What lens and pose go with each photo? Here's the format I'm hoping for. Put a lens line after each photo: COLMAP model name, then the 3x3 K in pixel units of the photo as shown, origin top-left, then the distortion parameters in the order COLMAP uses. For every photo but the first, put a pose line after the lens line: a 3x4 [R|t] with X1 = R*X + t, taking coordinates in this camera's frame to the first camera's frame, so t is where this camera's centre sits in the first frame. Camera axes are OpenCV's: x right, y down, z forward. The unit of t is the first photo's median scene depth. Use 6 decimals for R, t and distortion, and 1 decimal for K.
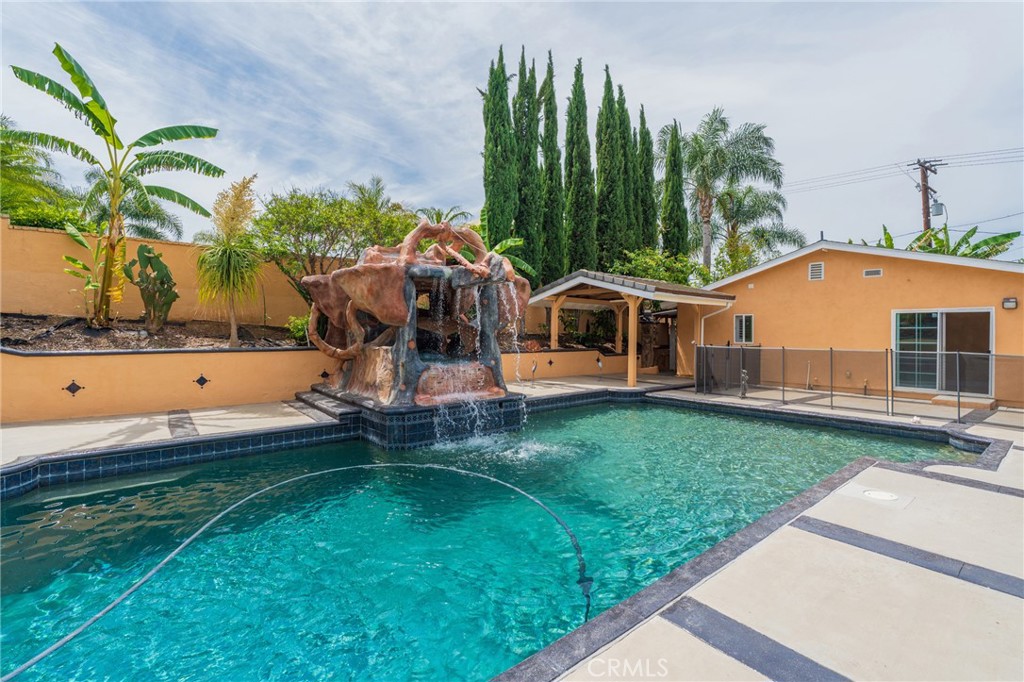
lens RADIAL K [[461.0, 0, 512.0], [0, 461.0, 341.0], [0, 0, 1]] dist [-0.005099, 0.000137]
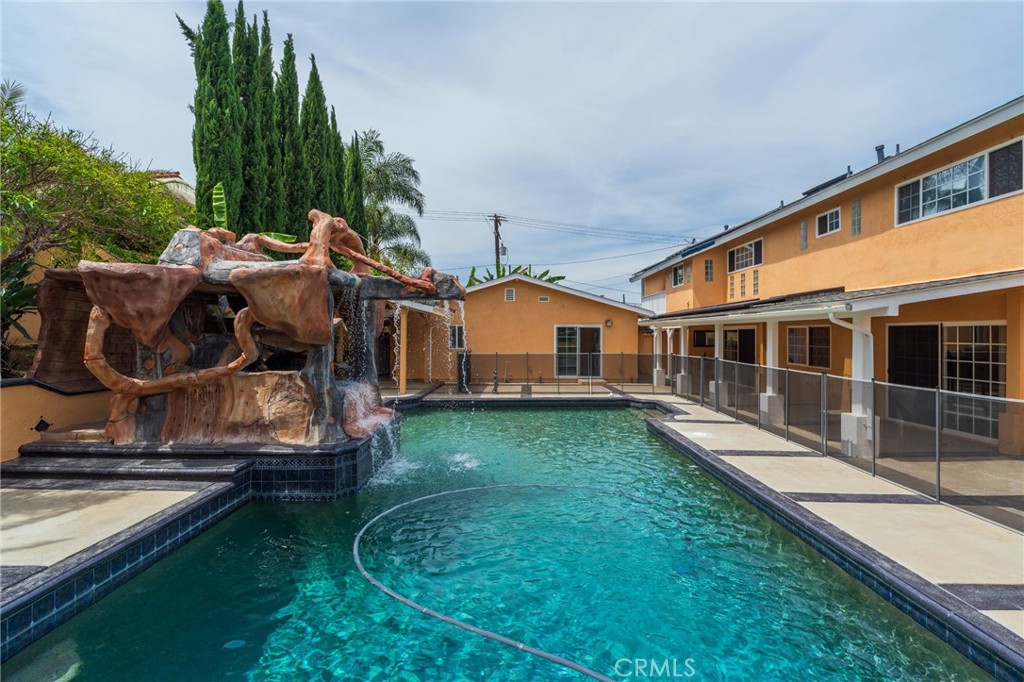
lens RADIAL K [[461.0, 0, 512.0], [0, 461.0, 341.0], [0, 0, 1]] dist [-0.005099, 0.000137]
pose [[0.630229, -0.013444, 0.776293, -0.401512], [0.015192, 0.999872, 0.004983, -0.022821], [-0.776261, 0.008653, 0.630353, 0.145954]]
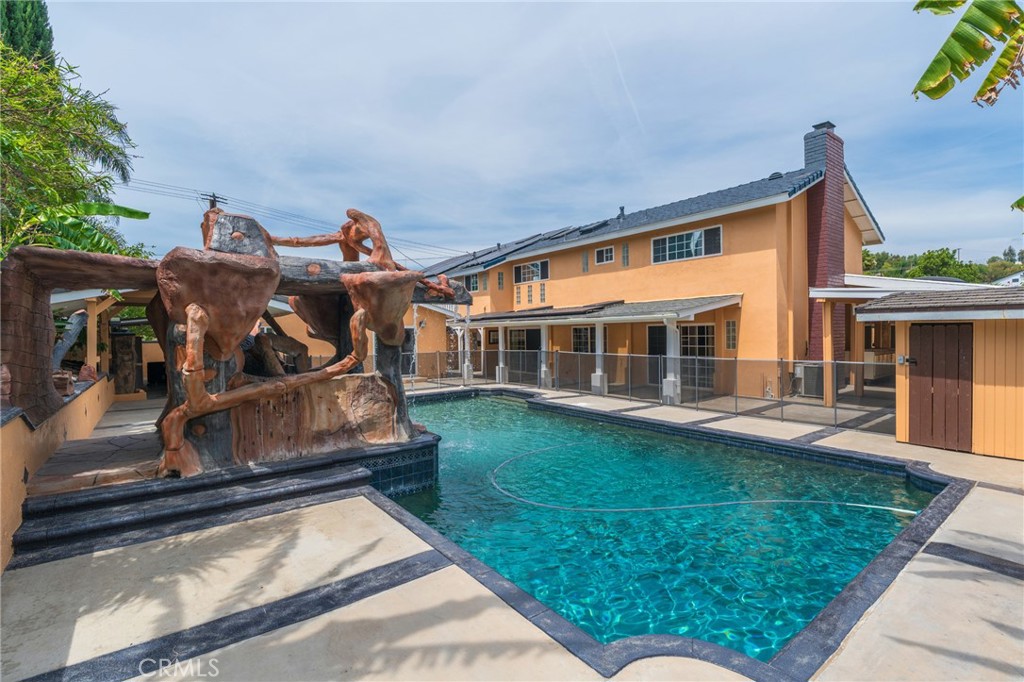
lens RADIAL K [[473.0, 0, 512.0], [0, 473.0, 341.0], [0, 0, 1]] dist [-0.002237, 0.000041]
pose [[0.022051, -0.019538, 0.999566, -0.669626], [0.032906, 0.999281, 0.018807, -0.030452], [-0.999215, 0.032477, 0.022678, 0.473342]]
